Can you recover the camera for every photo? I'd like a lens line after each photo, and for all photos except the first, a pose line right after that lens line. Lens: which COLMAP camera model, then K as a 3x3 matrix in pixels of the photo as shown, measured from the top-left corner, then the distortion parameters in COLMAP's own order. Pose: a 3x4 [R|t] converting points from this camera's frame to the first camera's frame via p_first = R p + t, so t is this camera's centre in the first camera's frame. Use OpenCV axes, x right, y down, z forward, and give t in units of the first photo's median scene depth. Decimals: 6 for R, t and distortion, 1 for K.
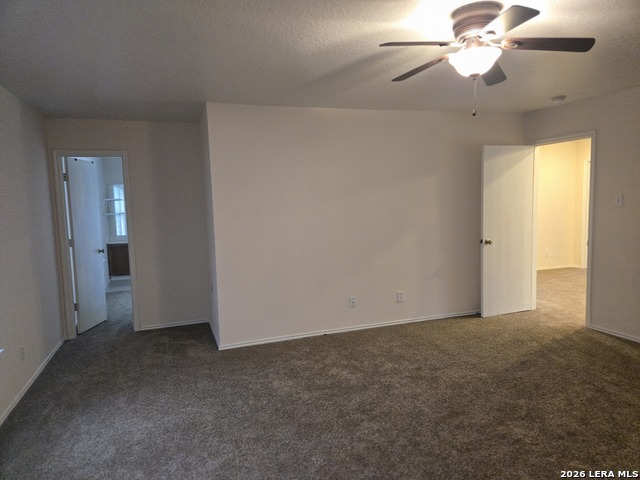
lens RADIAL K [[426.8, 0, 316.1], [0, 426.8, 242.8], [0, 0, 1]] dist [0.065004, -0.054657]
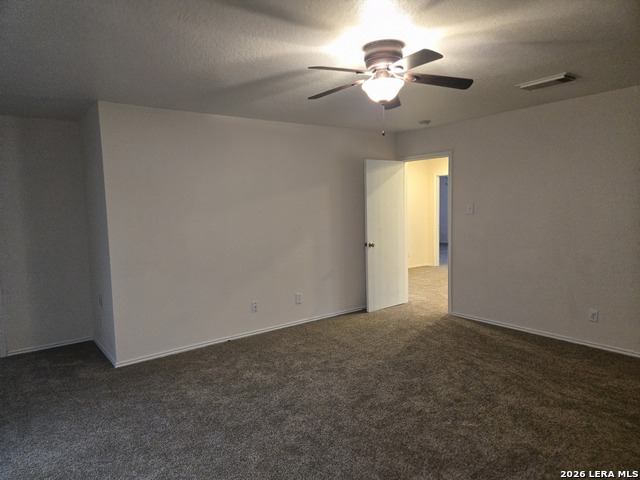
lens RADIAL K [[426.8, 0, 313.6], [0, 426.8, 240.1], [0, 0, 1]] dist [0.065004, -0.054657]
pose [[0.953543, -0.018669, 0.300679, -0.122627], [0.025613, 0.999488, -0.019168, 0.005070], [-0.300167, 0.025979, 0.953533, -0.031431]]
